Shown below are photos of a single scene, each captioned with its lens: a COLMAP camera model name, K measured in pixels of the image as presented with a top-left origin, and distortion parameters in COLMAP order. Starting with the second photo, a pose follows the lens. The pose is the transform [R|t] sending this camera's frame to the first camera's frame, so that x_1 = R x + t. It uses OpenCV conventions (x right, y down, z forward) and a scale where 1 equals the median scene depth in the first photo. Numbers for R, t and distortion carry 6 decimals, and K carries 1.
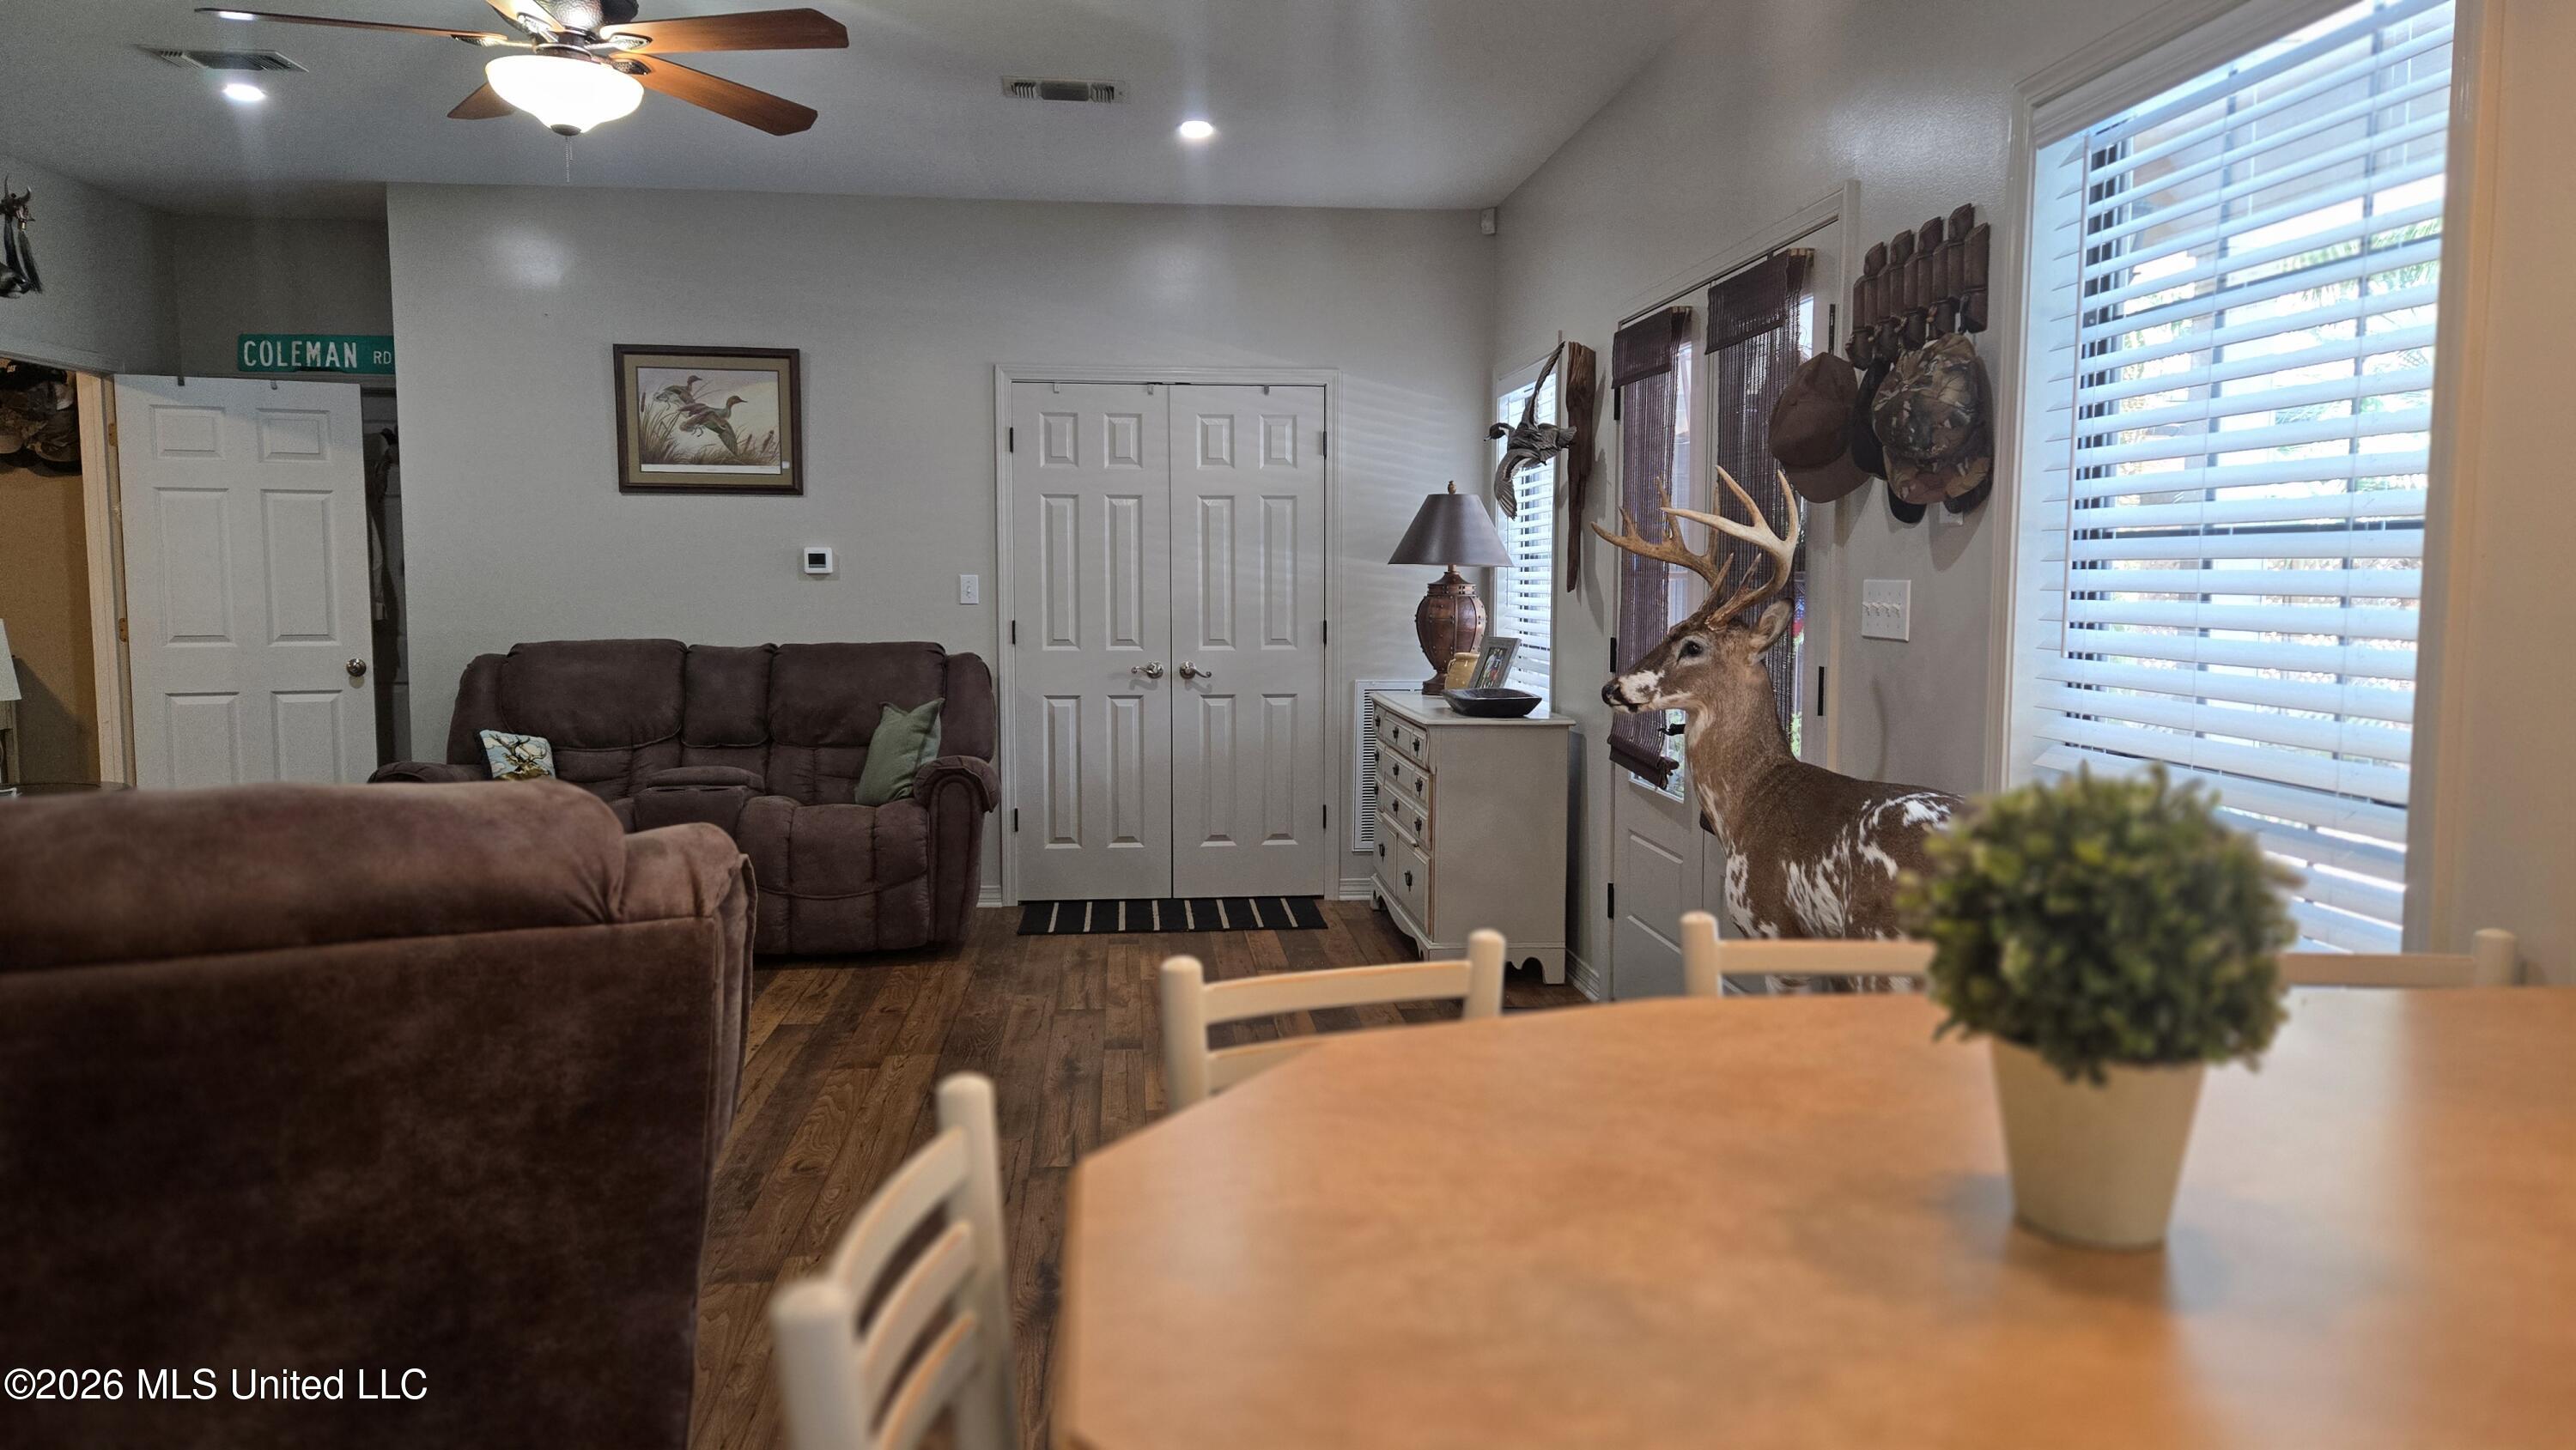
lens RADIAL K [[1751.0, 0, 1288.0], [0, 1751.0, 725.0], [0, 0, 1]] dist [0.063143, -0.002708]
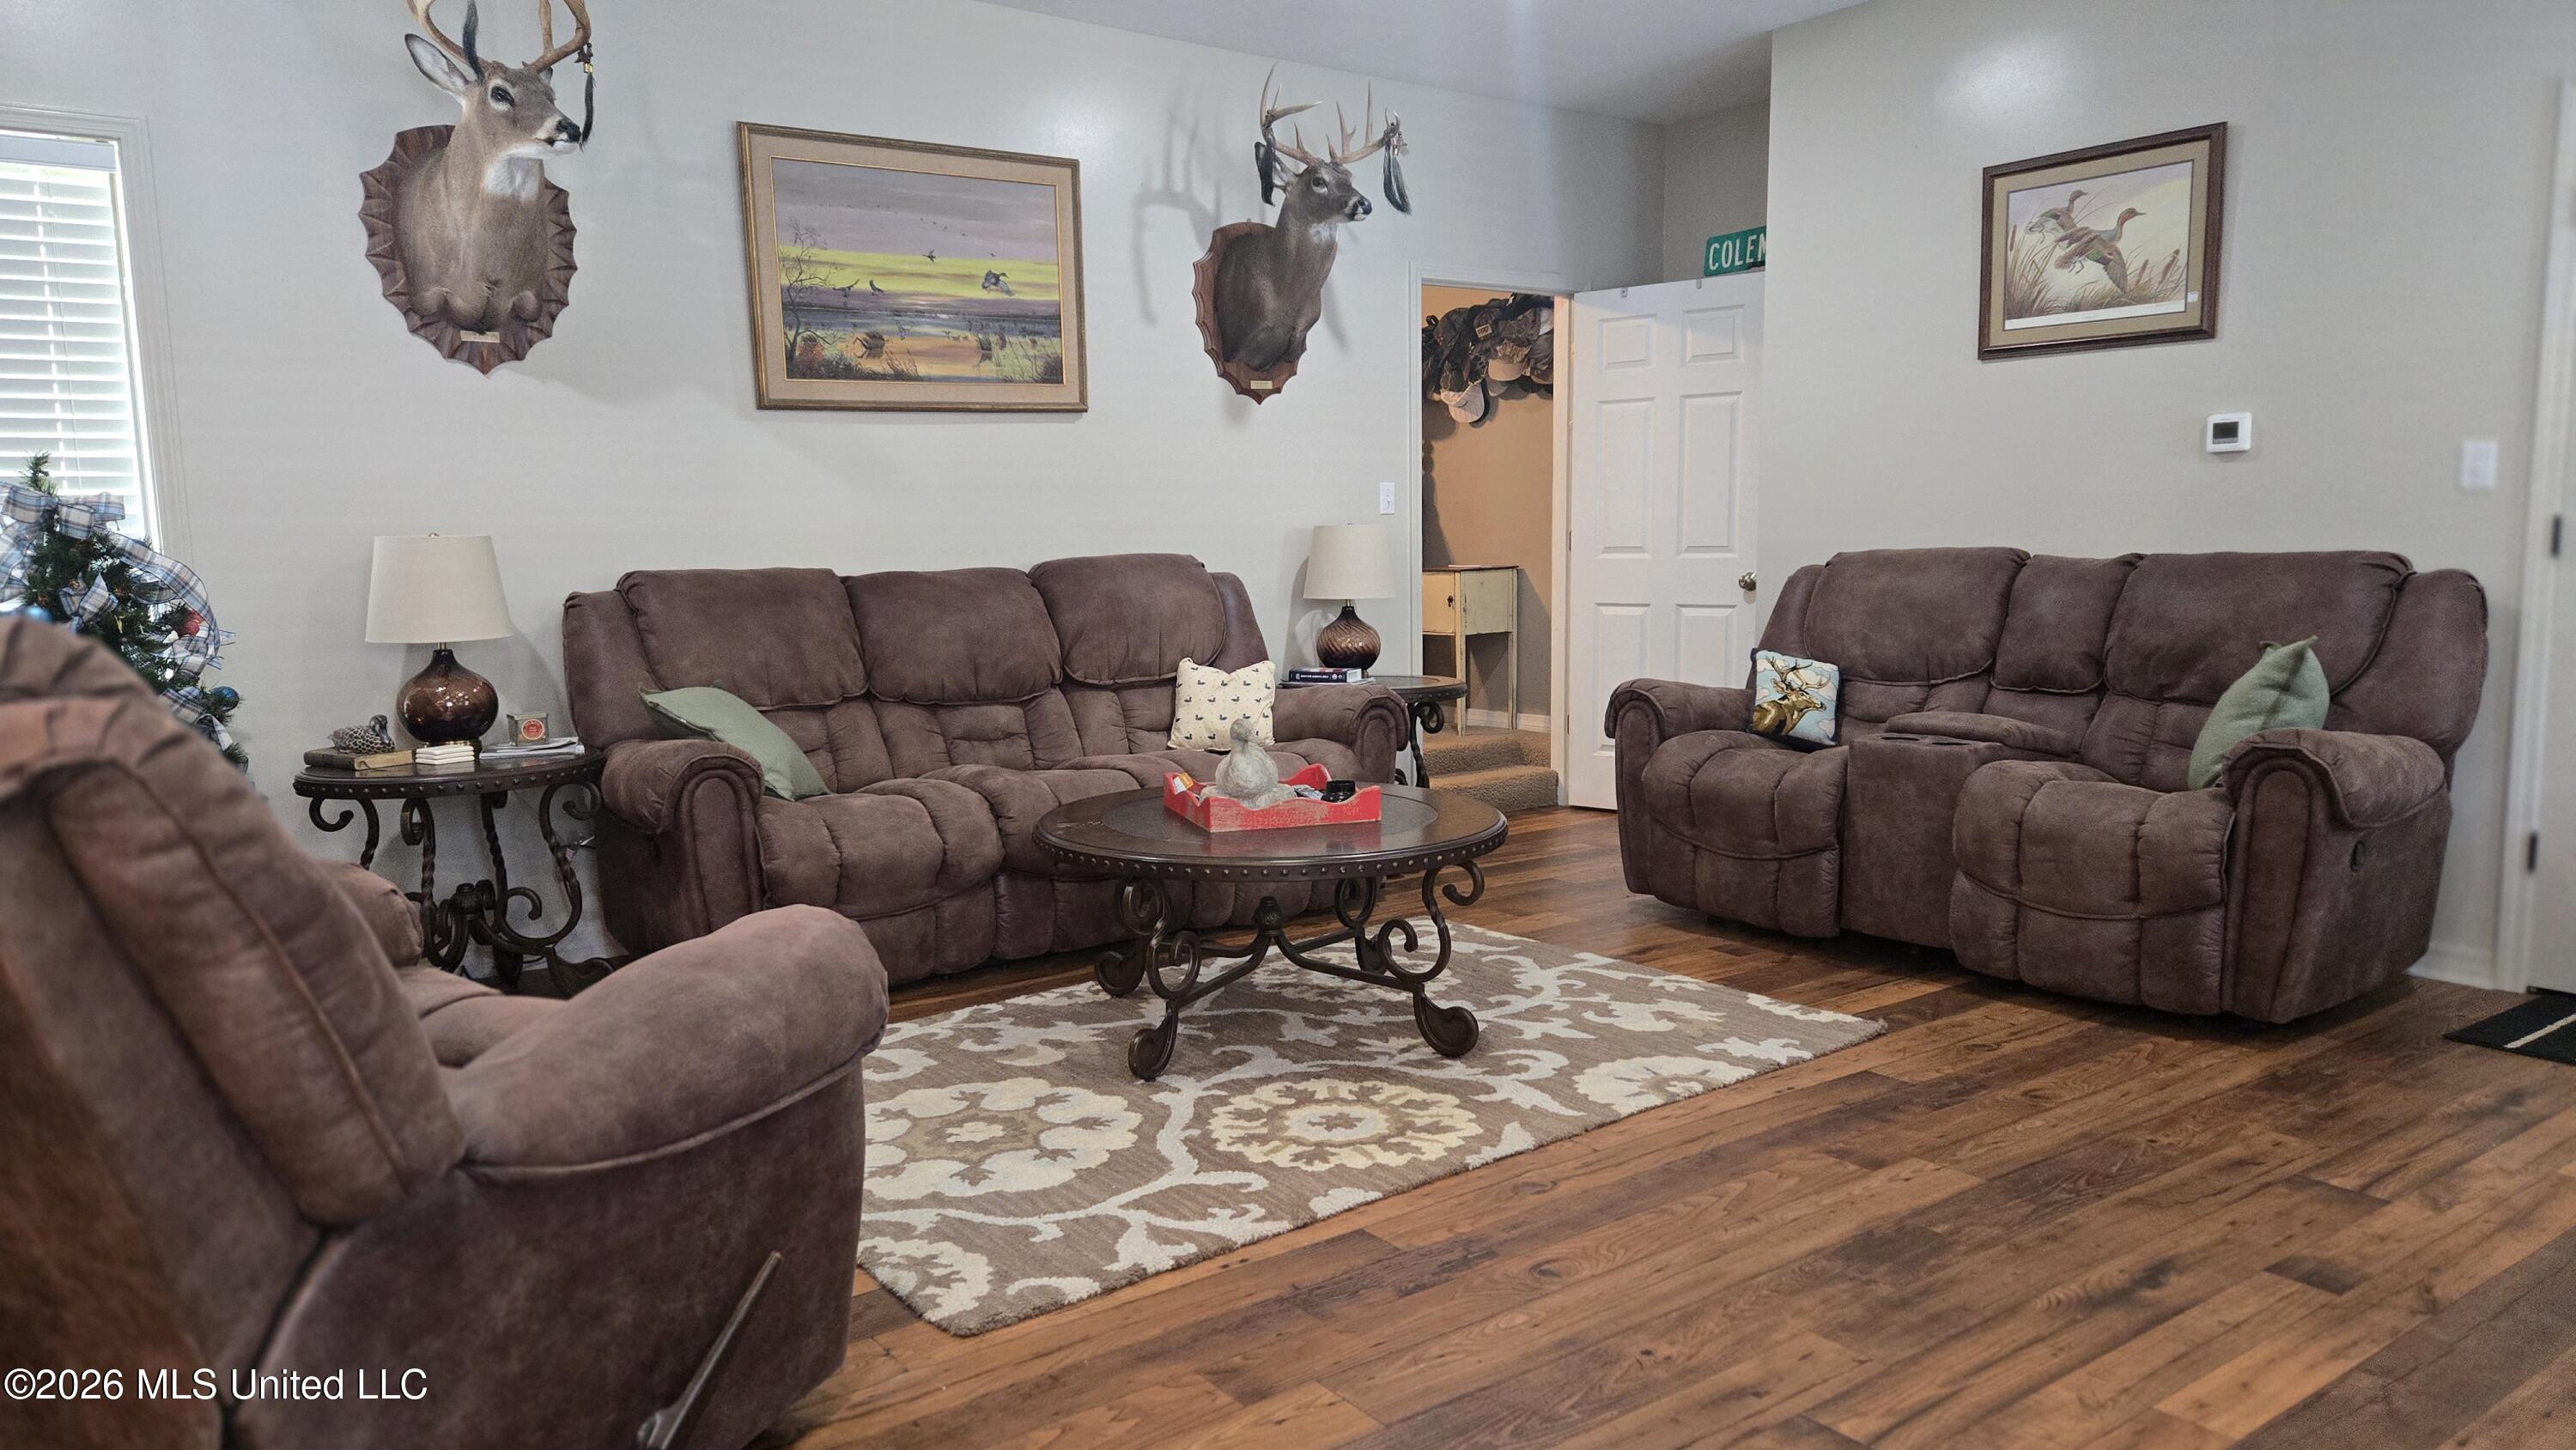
lens RADIAL K [[1751.0, 0, 1288.0], [0, 1751.0, 725.0], [0, 0, 1]] dist [0.063143, -0.002708]
pose [[0.512375, 0.087861, -0.854255, 0.153262], [-0.064904, 0.995869, 0.063497, -0.000371], [0.856306, 0.022910, 0.515961, 0.338570]]
